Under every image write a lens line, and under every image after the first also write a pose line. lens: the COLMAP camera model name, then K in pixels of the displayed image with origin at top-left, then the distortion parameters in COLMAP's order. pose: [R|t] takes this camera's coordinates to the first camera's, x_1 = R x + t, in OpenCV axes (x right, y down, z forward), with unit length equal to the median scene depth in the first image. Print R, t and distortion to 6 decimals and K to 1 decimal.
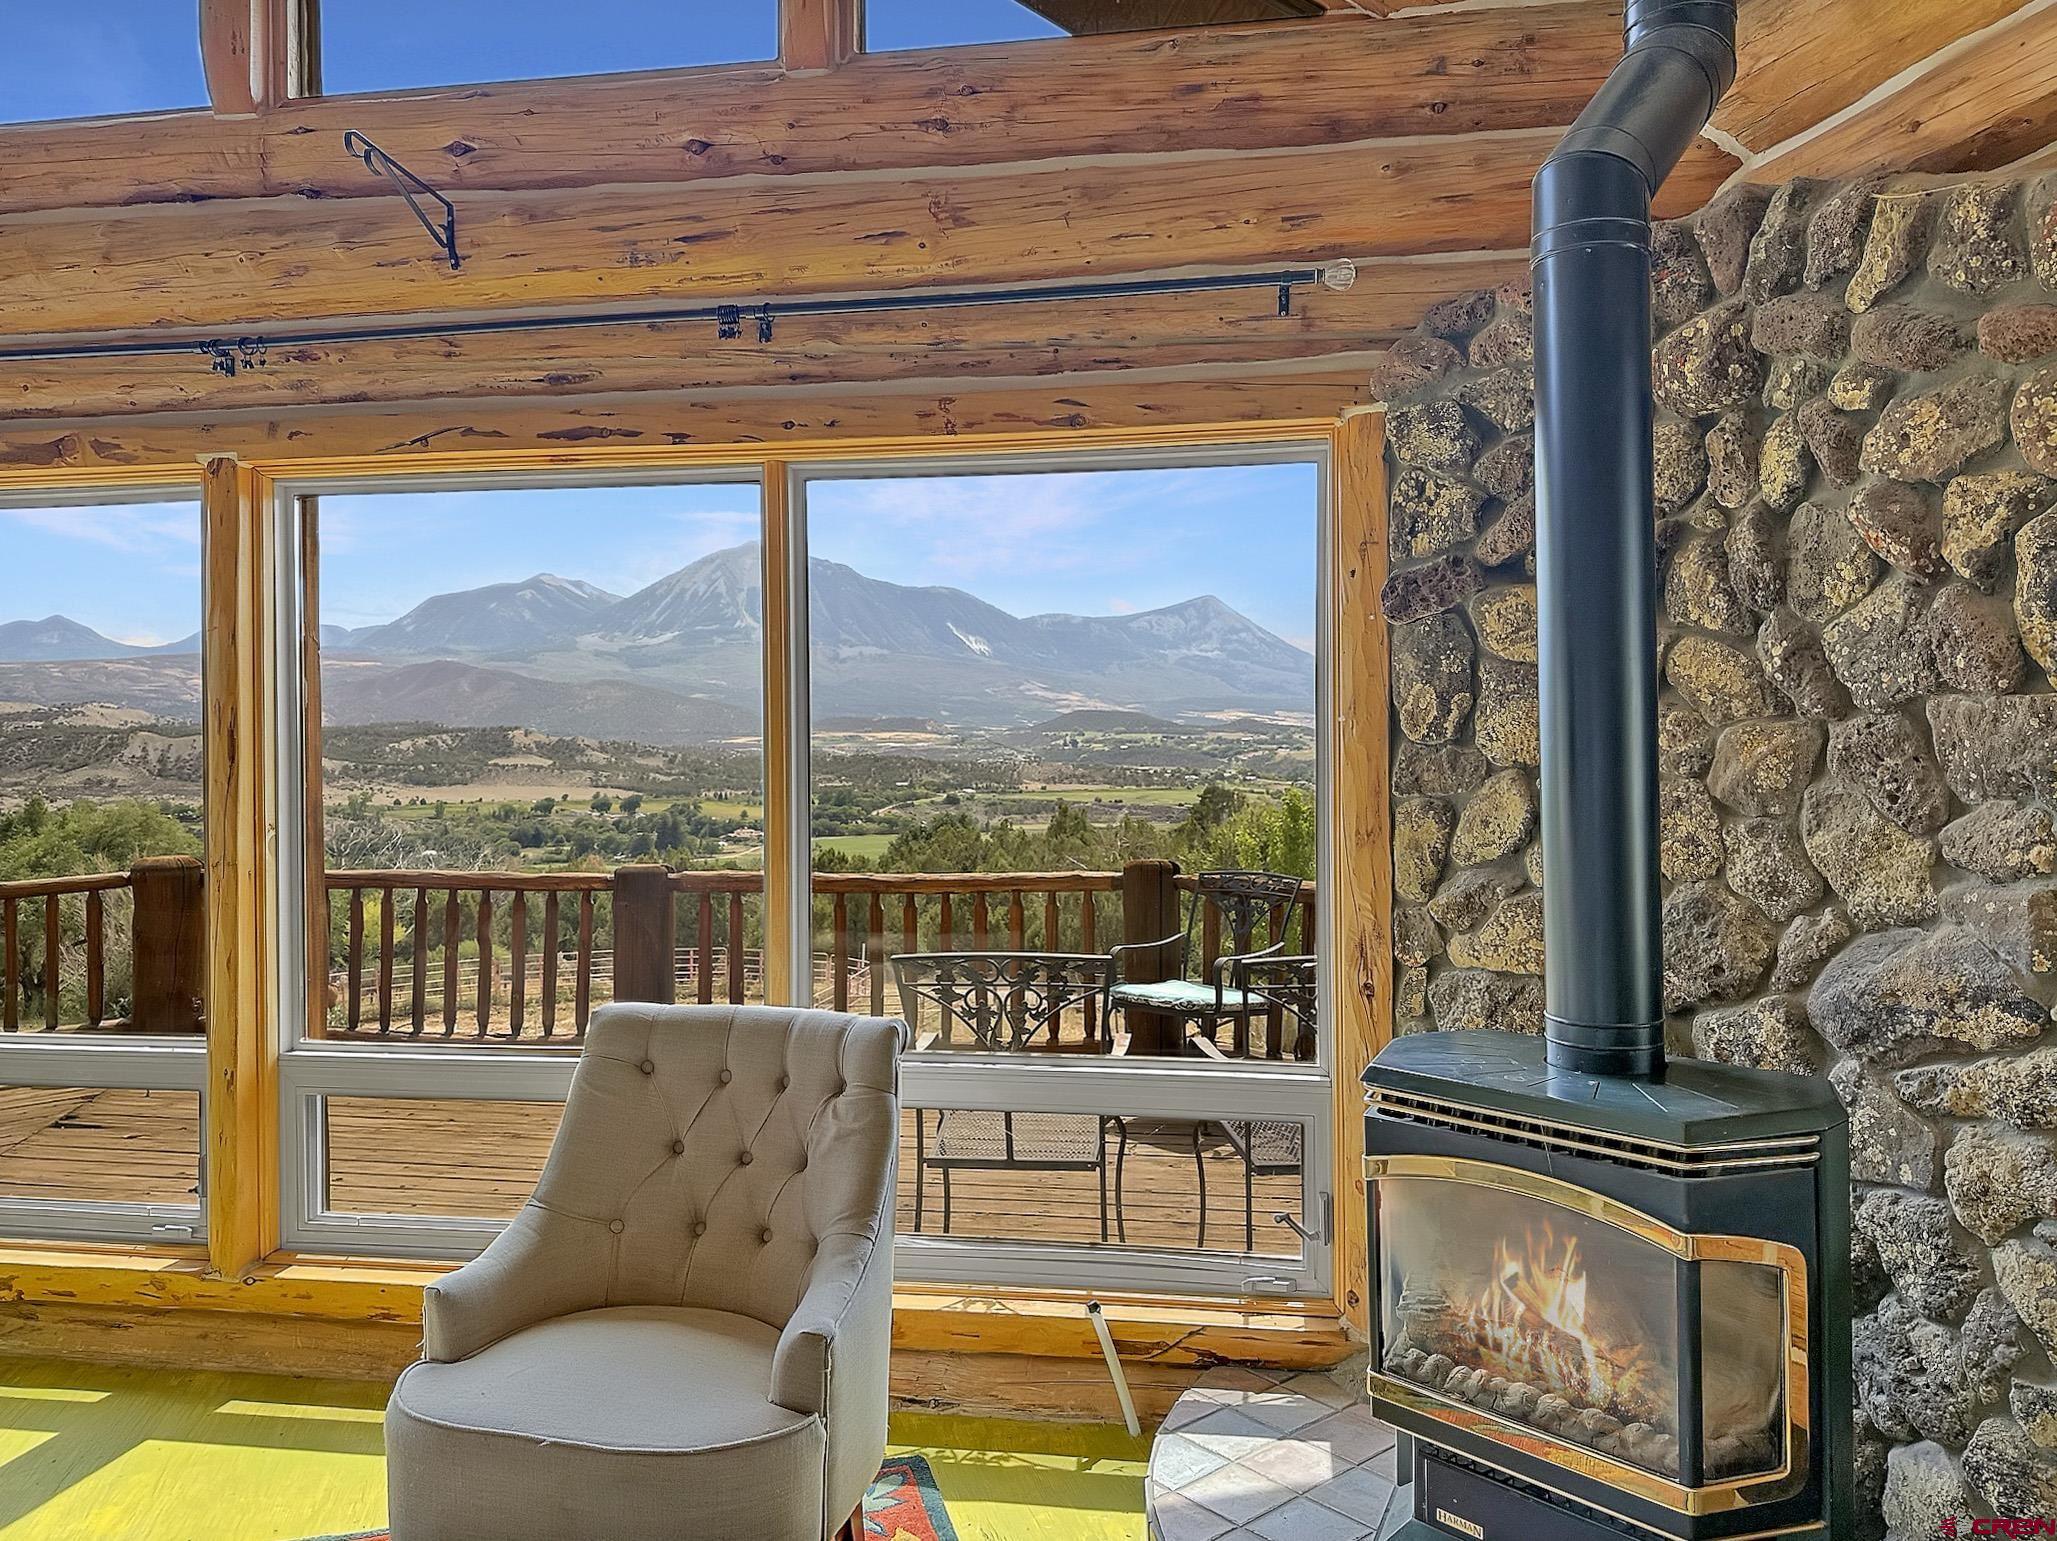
lens RADIAL K [[1452.6, 0, 1026.1], [0, 1452.6, 777.0], [0, 0, 1]] dist [0.062257, -0.091539]
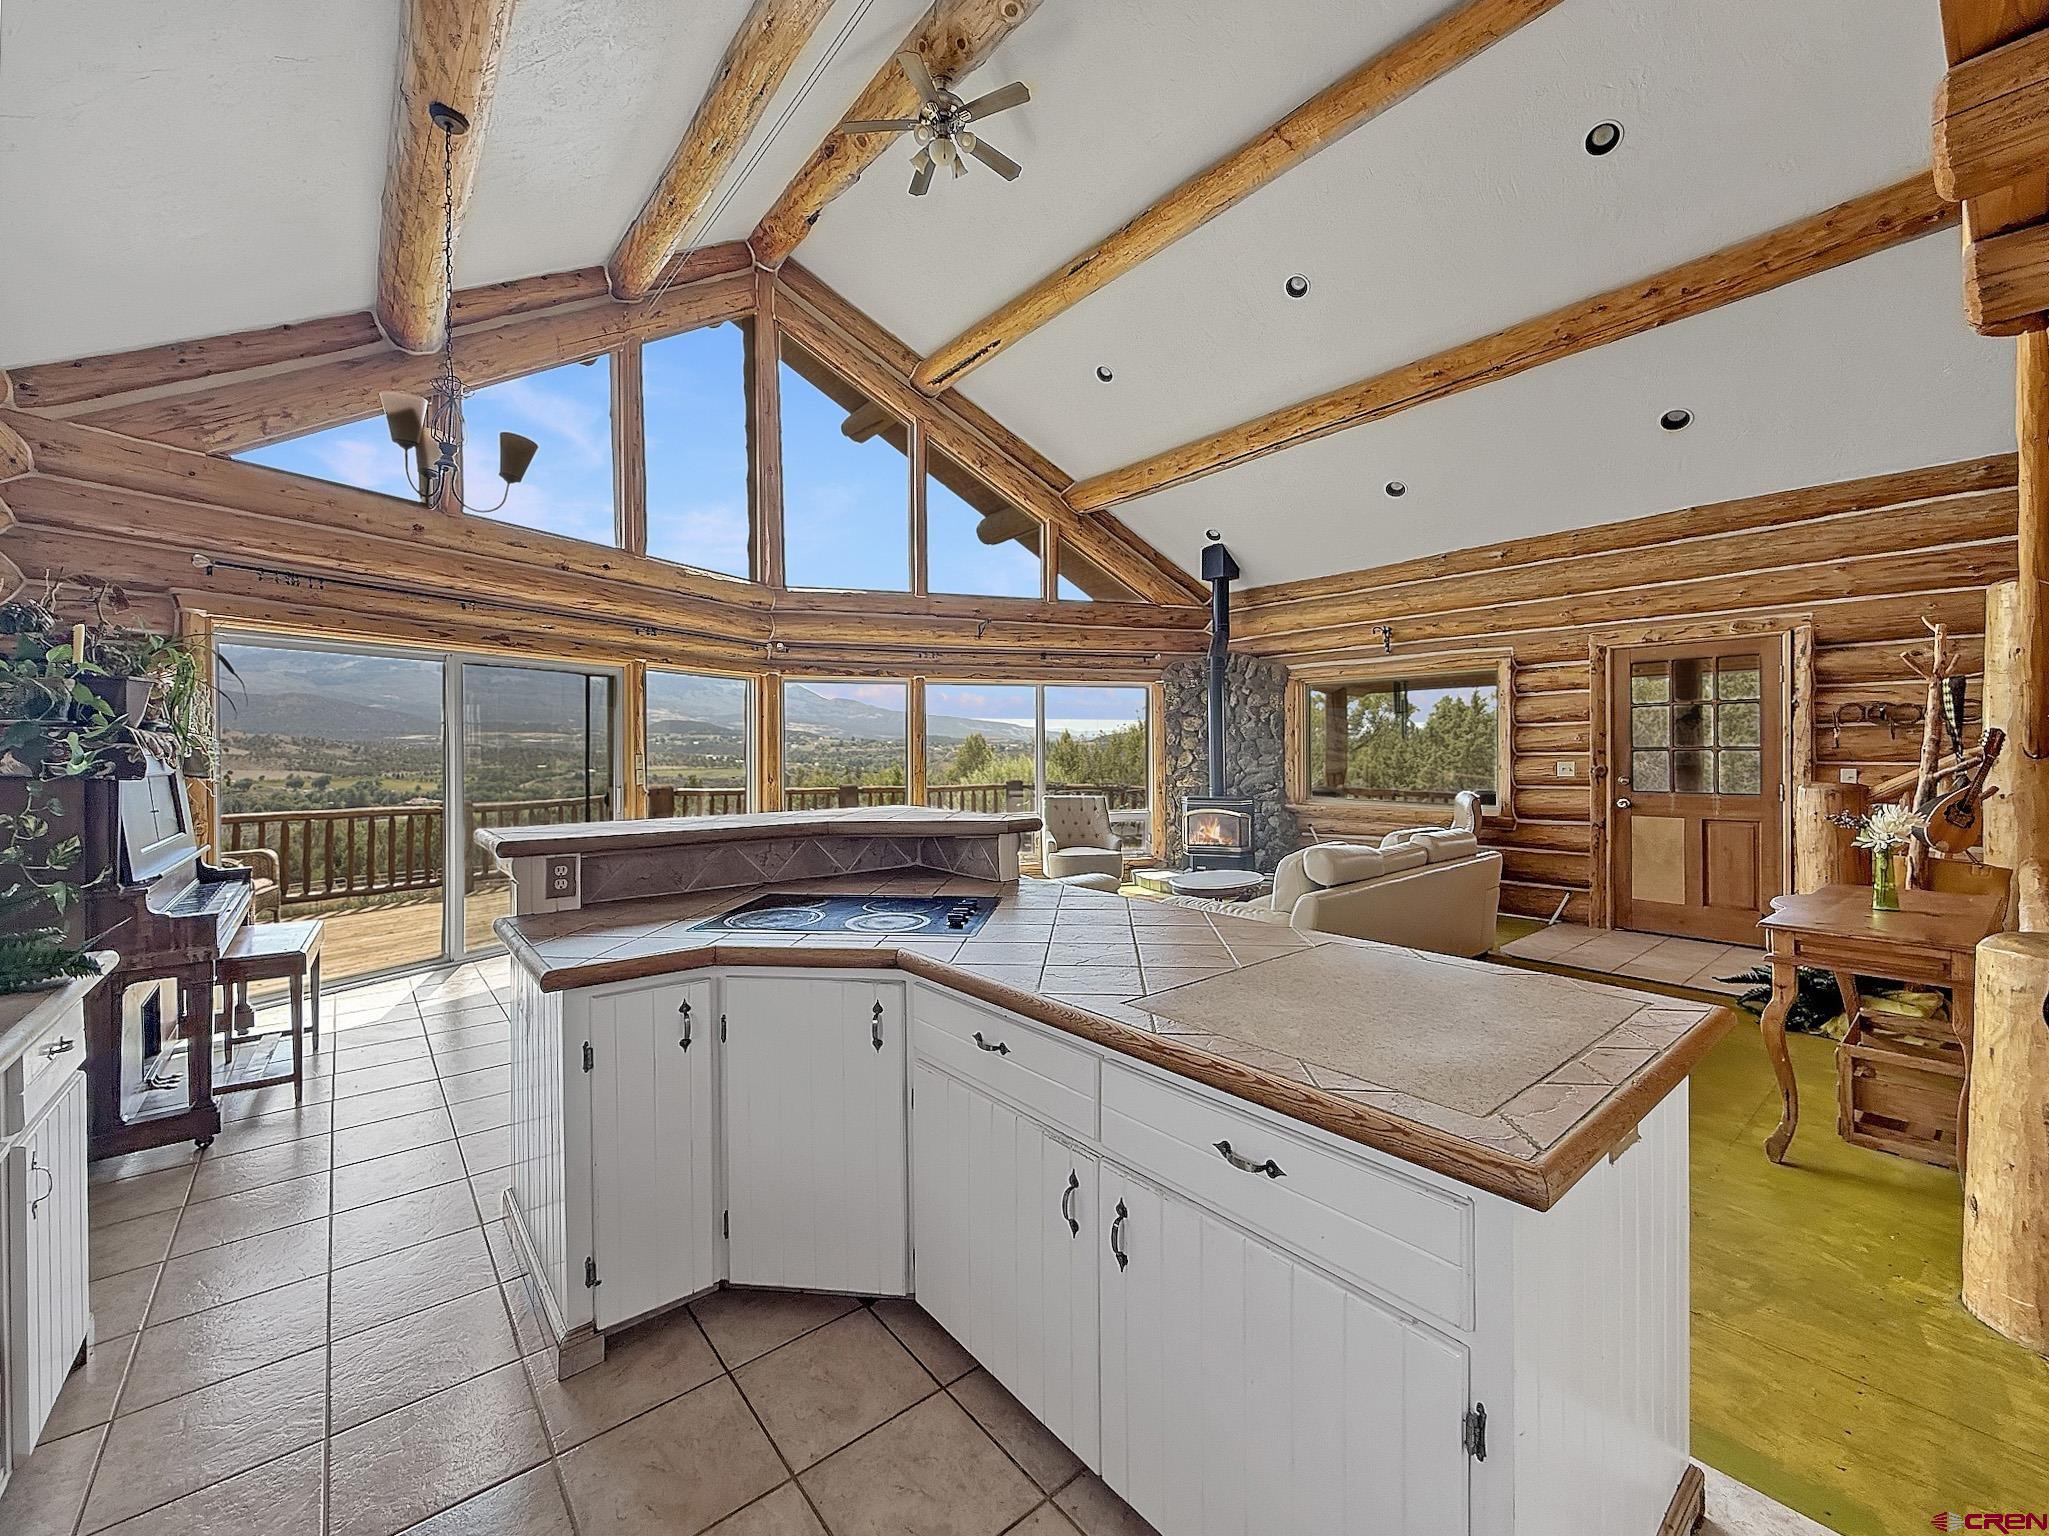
lens RADIAL K [[830.0, 0, 1016.7], [0, 830.0, 750.2], [0, 0, 1]] dist [-0.004650, -0.001953]
pose [[0.905340, 0.001022, 0.424687, -1.463854], [0.004384, 0.999921, -0.011751, 0.025794], [-0.424665, 0.012501, 0.905264, -1.441886]]
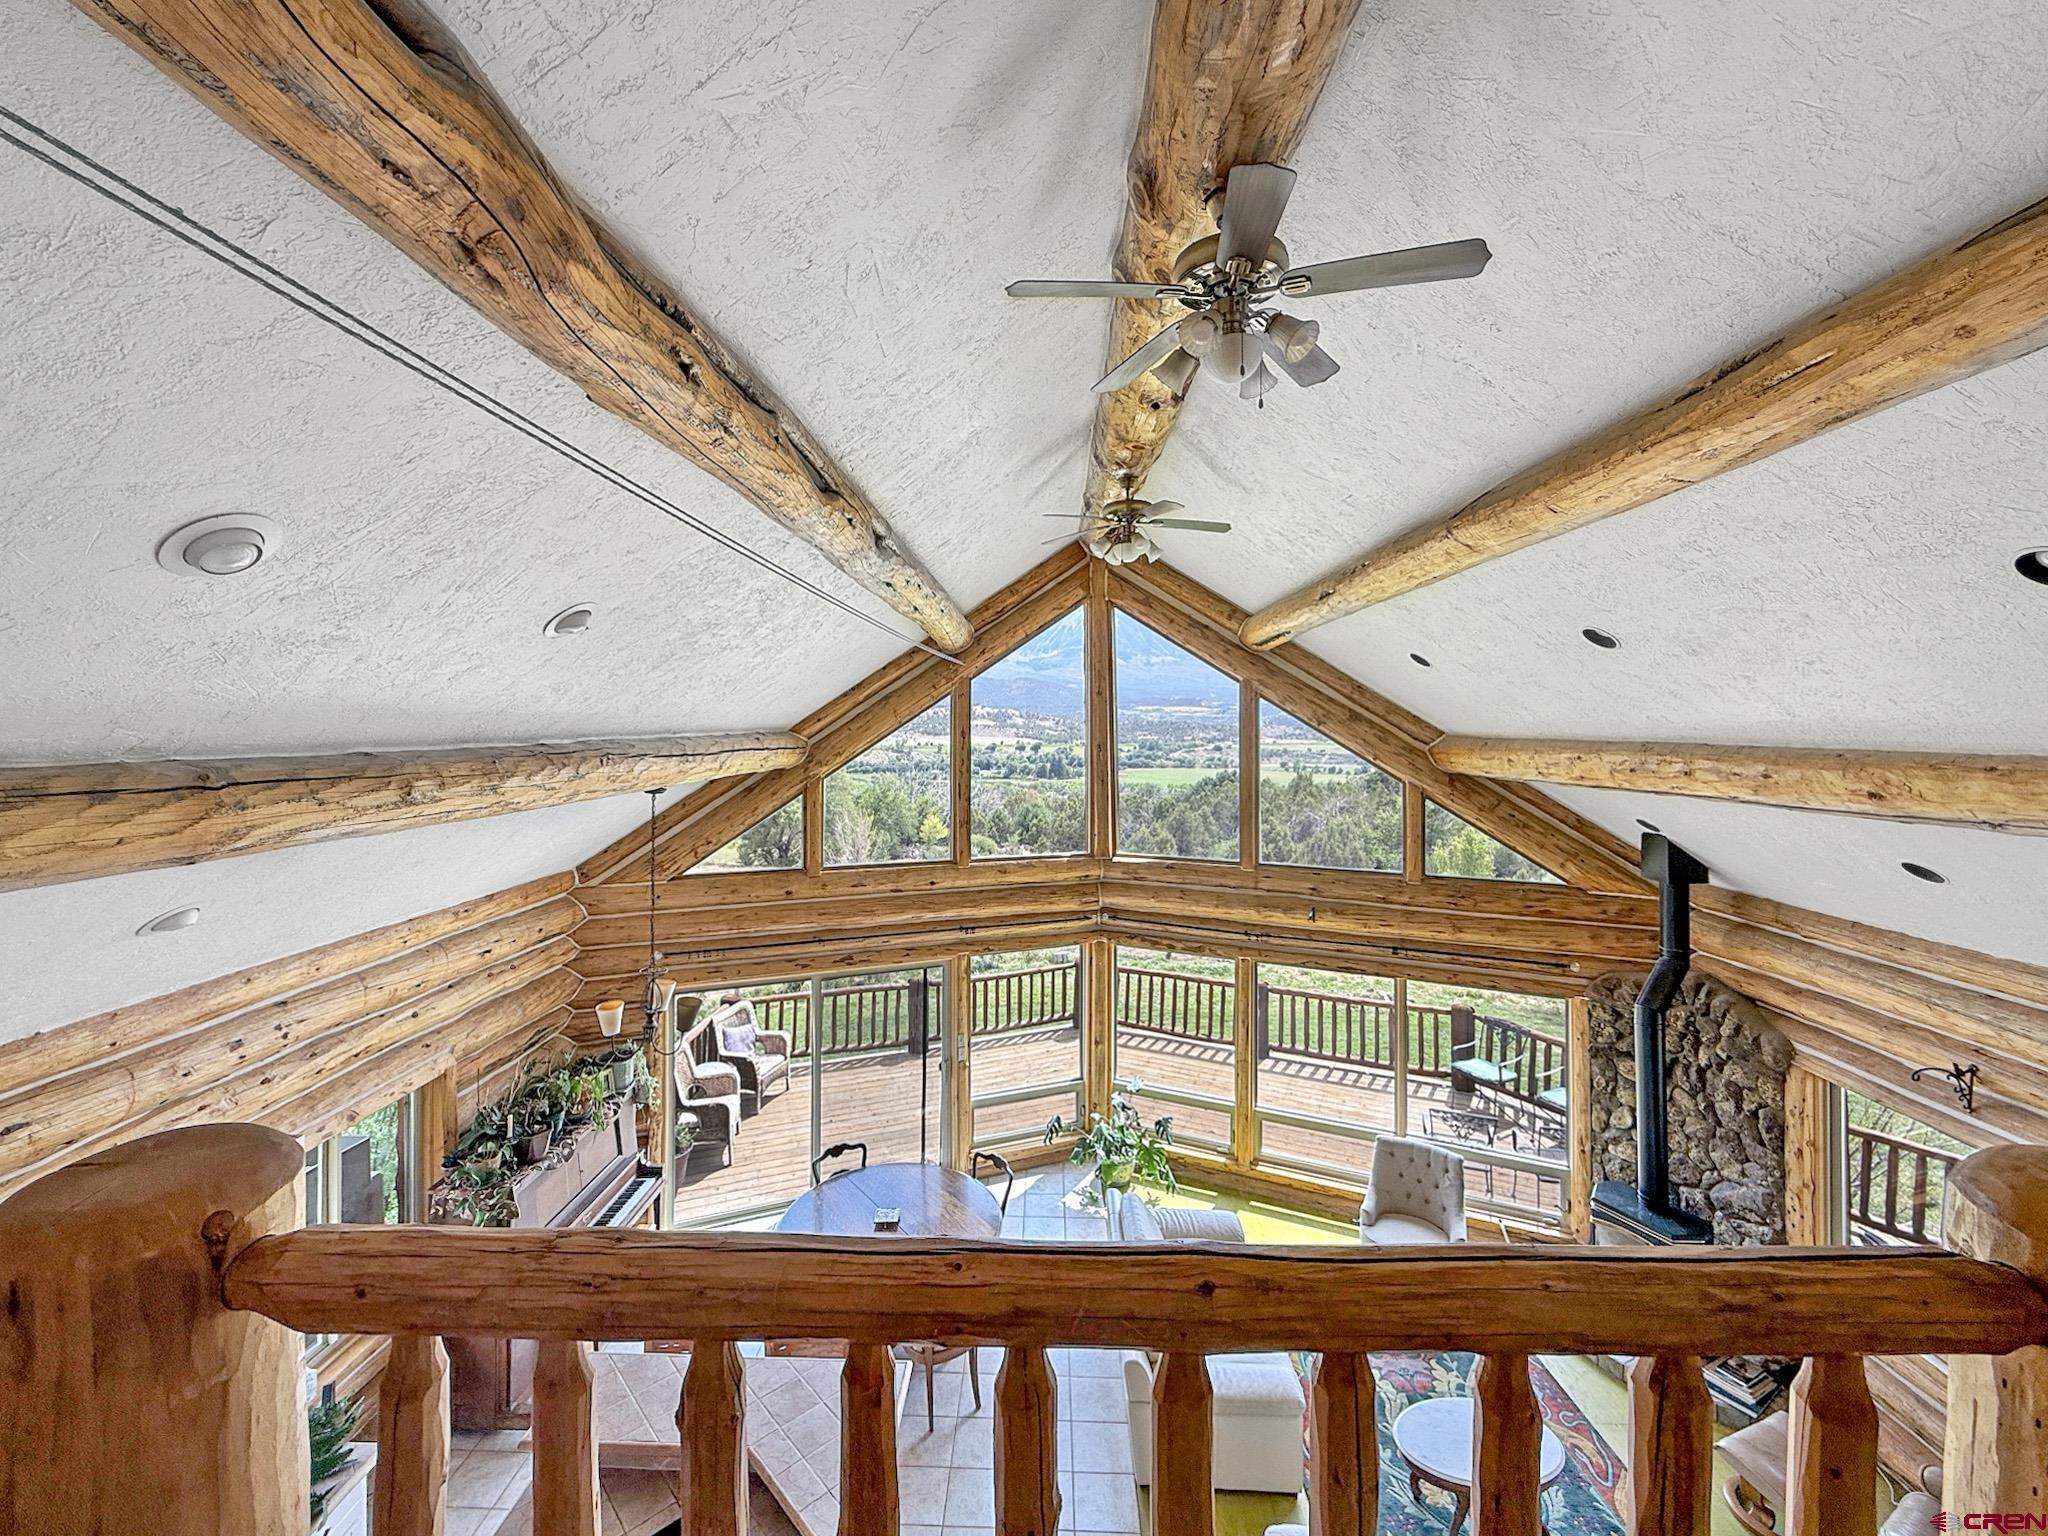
lens RADIAL K [[829.6, 0, 1015.0], [0, 829.6, 712.0], [0, 0, 1]] dist [-0.004650, -0.001953]
pose [[0.958673, 0.003217, -0.284491, -0.566472], [-0.009946, 0.999704, -0.022211, -0.917533], [0.284335, 0.024123, 0.958421, -1.484708]]
